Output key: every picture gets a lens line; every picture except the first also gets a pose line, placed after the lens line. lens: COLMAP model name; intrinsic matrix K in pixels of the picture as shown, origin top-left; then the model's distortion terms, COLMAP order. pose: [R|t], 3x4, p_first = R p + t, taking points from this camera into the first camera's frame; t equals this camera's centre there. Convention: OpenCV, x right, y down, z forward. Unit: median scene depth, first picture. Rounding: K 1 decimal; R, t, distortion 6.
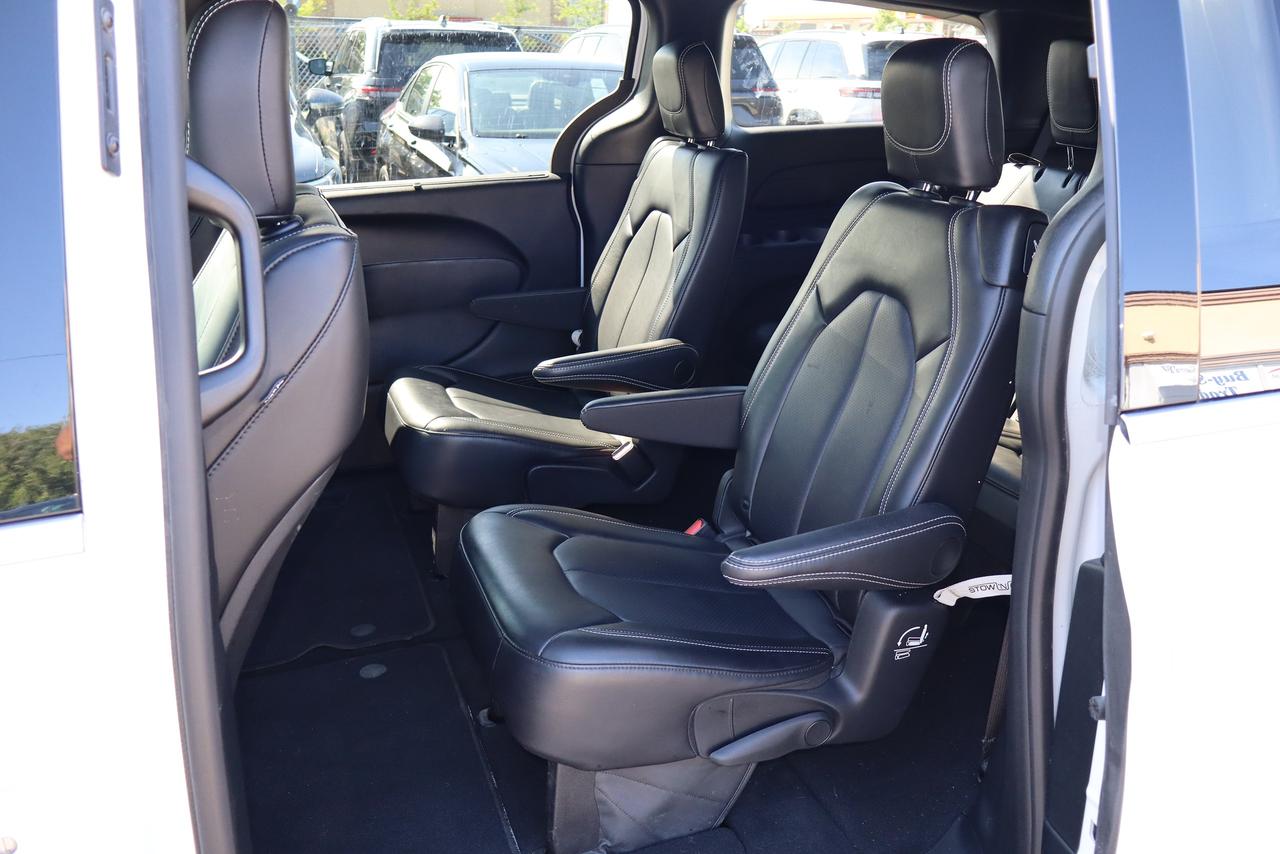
lens RADIAL K [[1073.5, 0, 637.8], [0, 1073.5, 426.7], [0, 0, 1]] dist [-0.005185, -0.005269]
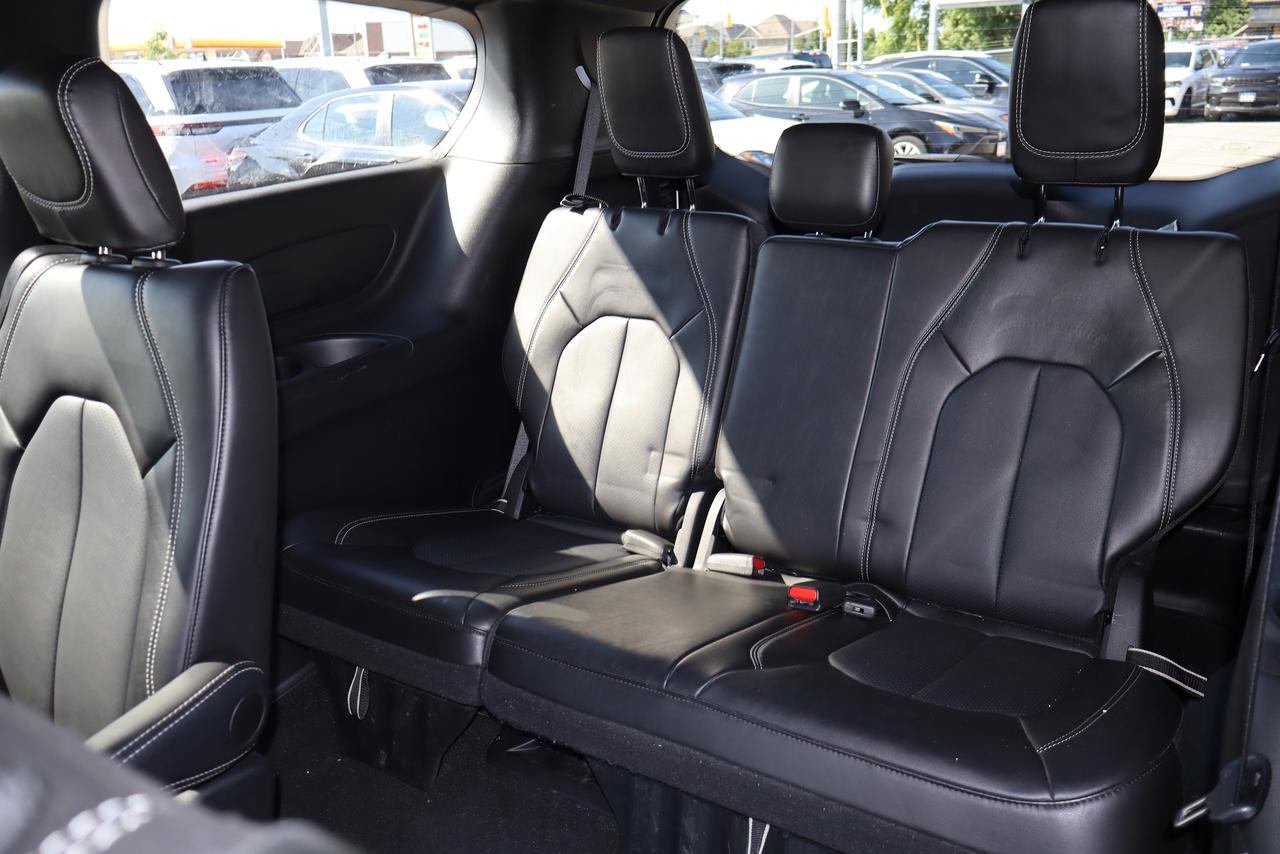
lens RADIAL K [[1073.5, 0, 642.2], [0, 1073.5, 430.0], [0, 0, 1]] dist [-0.005185, -0.005269]
pose [[0.809081, -0.238487, 0.537133, -0.039629], [0.248297, 0.967100, 0.055383, -0.145673], [-0.532669, 0.088559, 0.841678, 0.426676]]
